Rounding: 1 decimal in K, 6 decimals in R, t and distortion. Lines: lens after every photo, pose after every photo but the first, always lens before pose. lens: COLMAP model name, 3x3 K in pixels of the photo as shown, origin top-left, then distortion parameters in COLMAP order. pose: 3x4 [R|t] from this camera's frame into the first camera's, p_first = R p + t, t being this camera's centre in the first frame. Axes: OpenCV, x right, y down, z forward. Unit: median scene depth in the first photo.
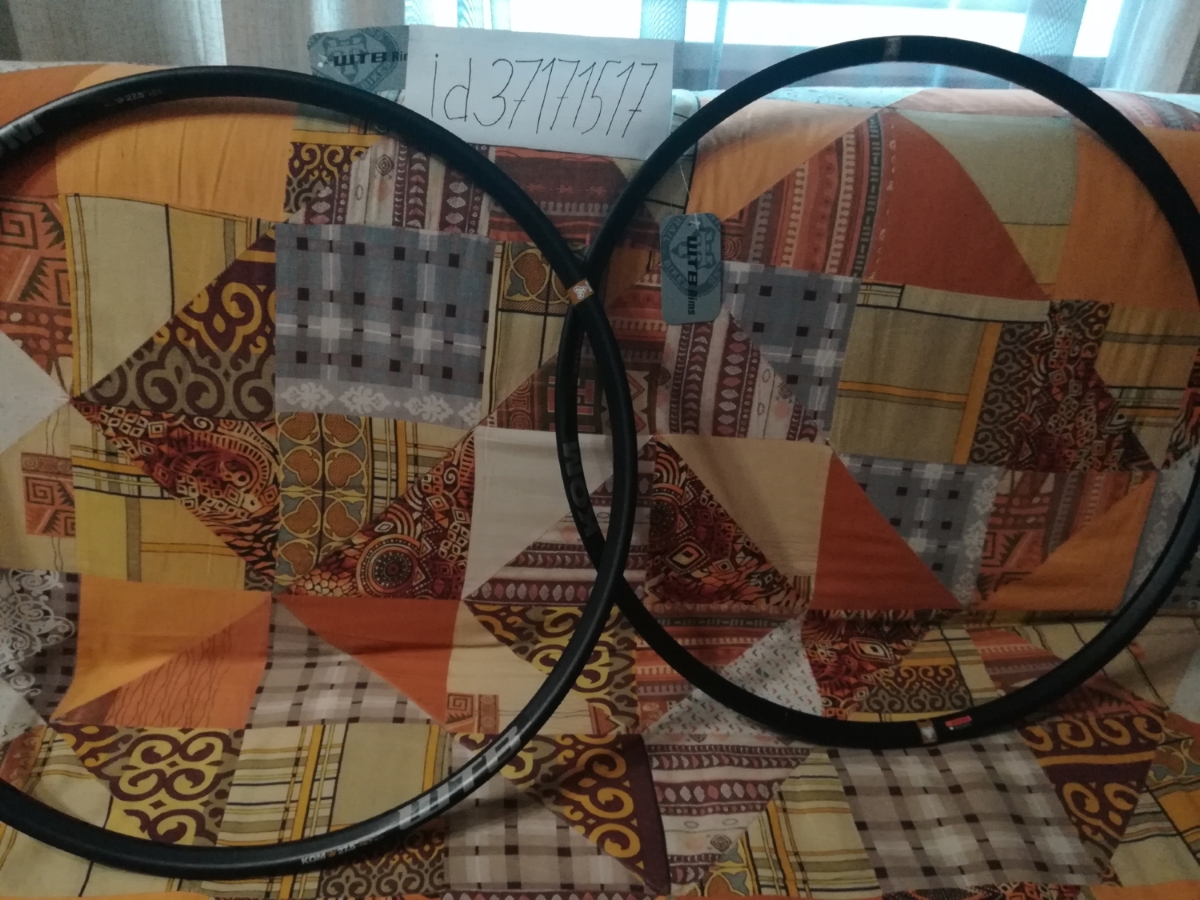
lens RADIAL K [[938.4, 0, 600.0], [0, 938.4, 450.0], [0, 0, 1]] dist [0.051384, -0.100655]
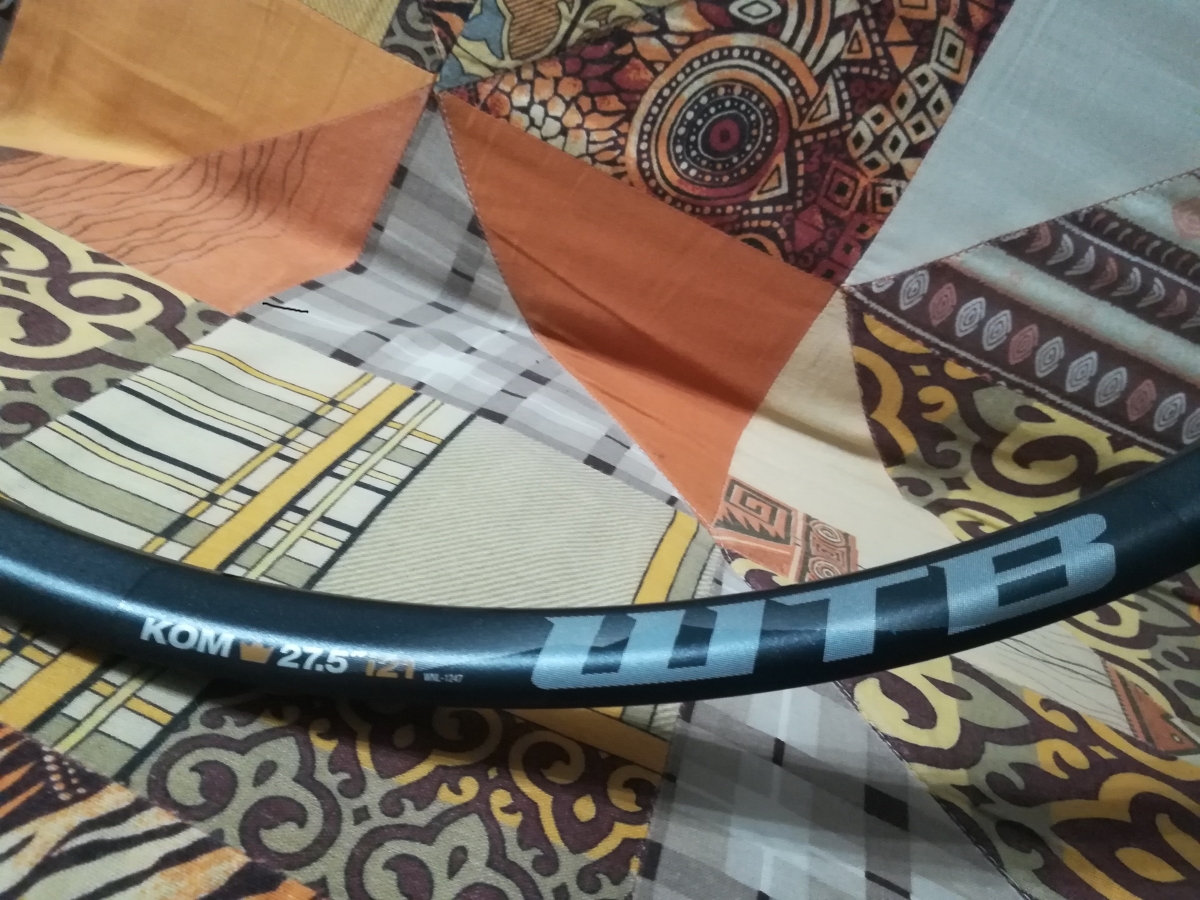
lens RADIAL K [[938.4, 0, 600.0], [0, 938.4, 450.0], [0, 0, 1]] dist [0.051384, -0.100655]
pose [[0.905063, 0.380719, -0.189512, -0.145405], [-0.397783, 0.915478, -0.060571, 0.299281], [0.150433, 0.130205, 0.980008, 0.637040]]
